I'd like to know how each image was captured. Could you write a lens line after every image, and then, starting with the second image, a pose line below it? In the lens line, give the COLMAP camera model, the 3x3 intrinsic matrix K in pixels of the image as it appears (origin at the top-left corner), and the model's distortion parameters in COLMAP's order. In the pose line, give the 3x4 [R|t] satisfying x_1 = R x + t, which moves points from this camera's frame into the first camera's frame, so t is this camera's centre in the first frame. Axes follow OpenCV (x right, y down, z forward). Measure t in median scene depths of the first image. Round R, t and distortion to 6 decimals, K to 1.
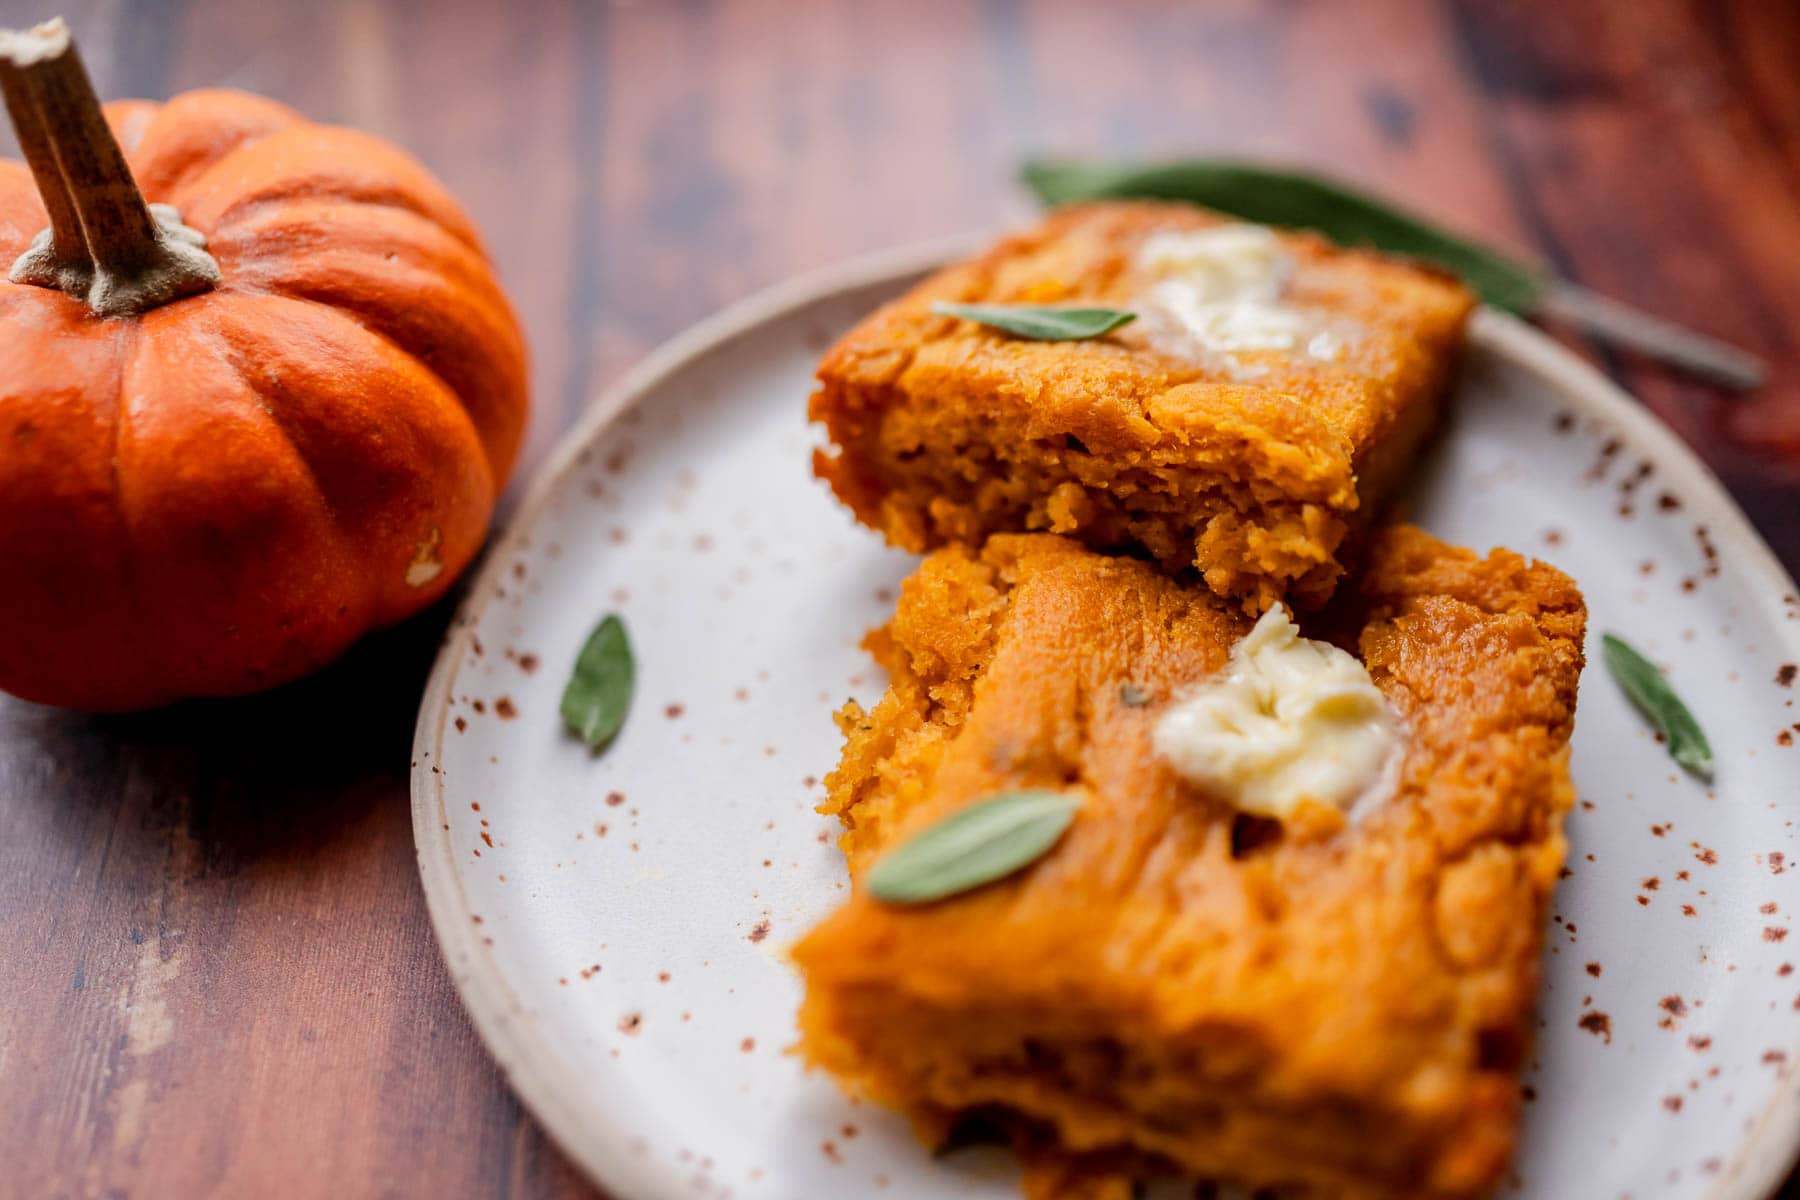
lens RADIAL K [[1655.6, 0, 900.0], [0, 1655.6, 600.0], [0, 0, 1]] dist [0.069028, 0.003606]
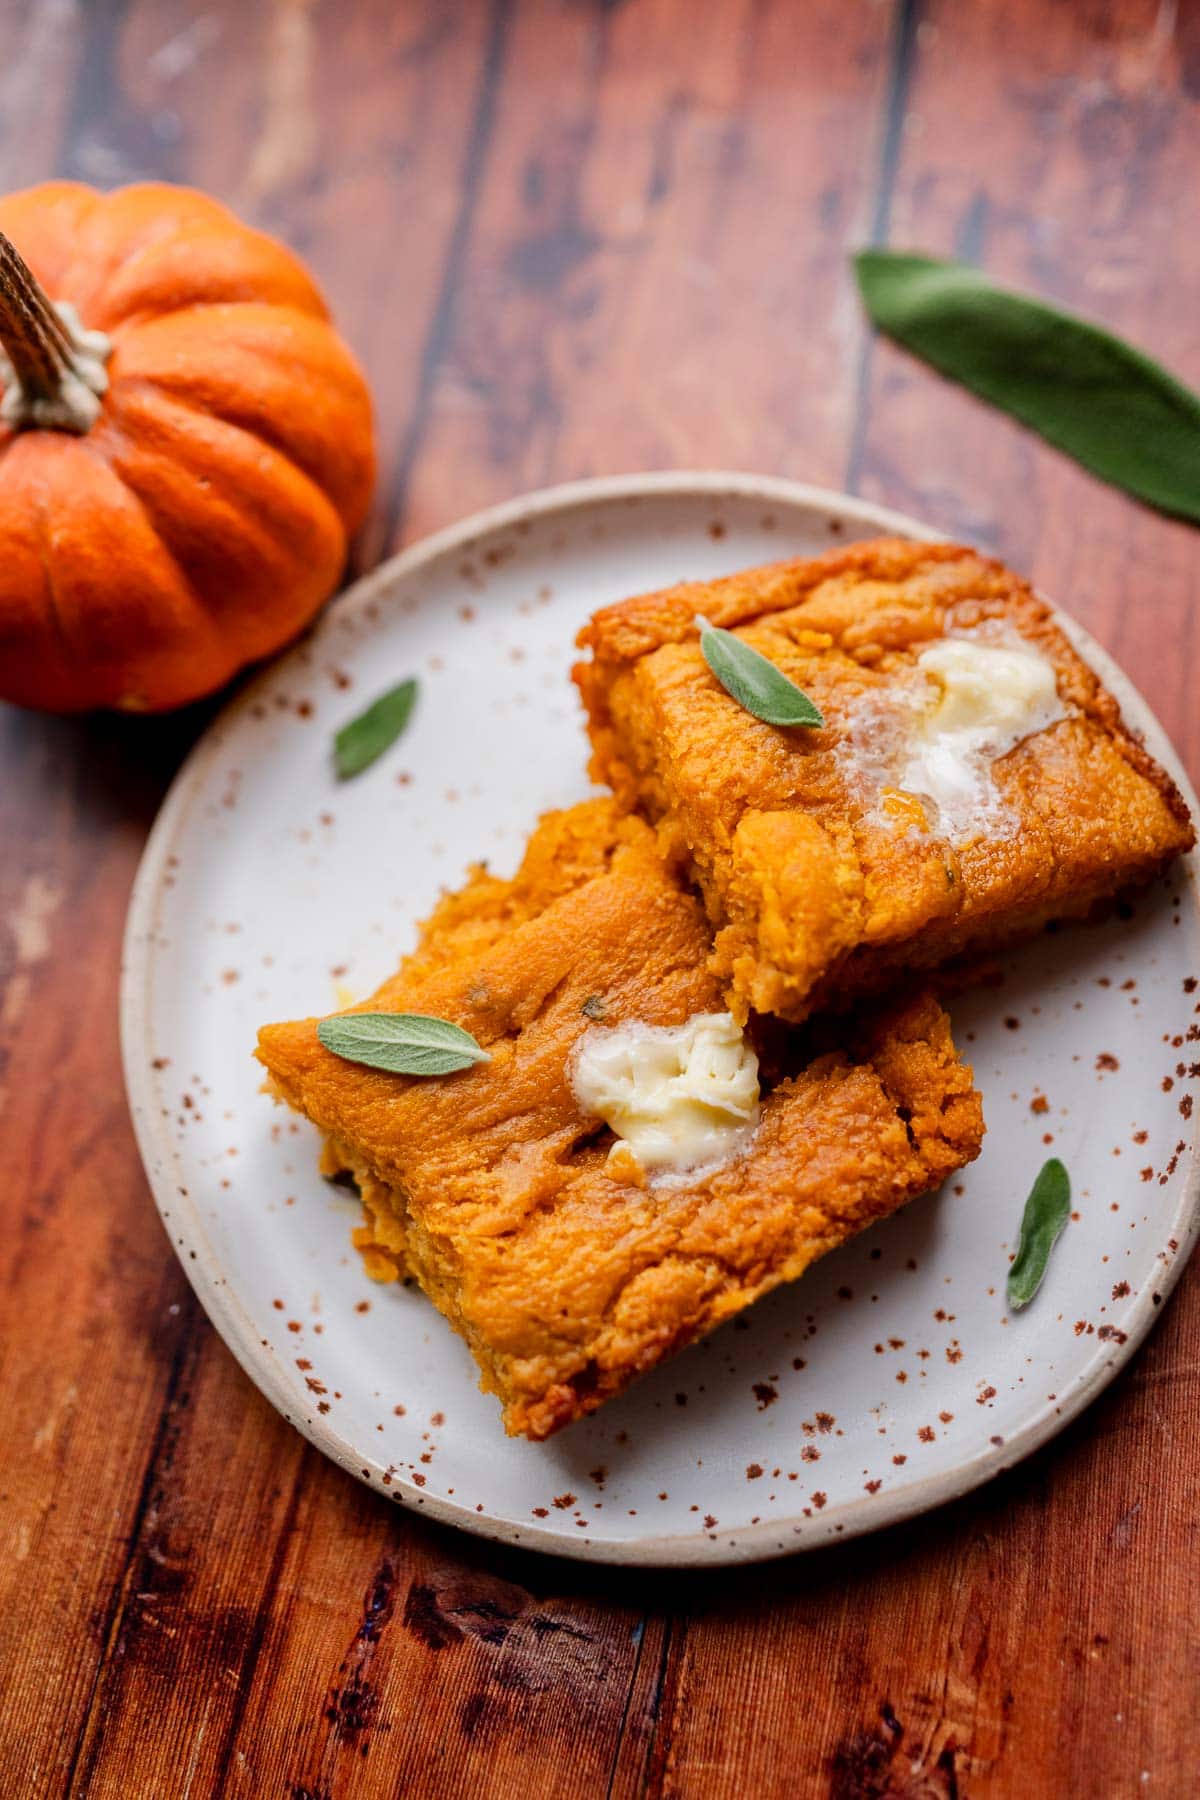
lens RADIAL K [[1664.2, 0, 600.0], [0, 1664.2, 900.0], [0, 0, 1]] dist [0.124660, 0.003871]
pose [[0.792274, 0.559650, -0.243093, 0.411014], [-0.414114, 0.785790, 0.459394, -0.604389], [0.448120, -0.263298, 0.854320, -0.089108]]
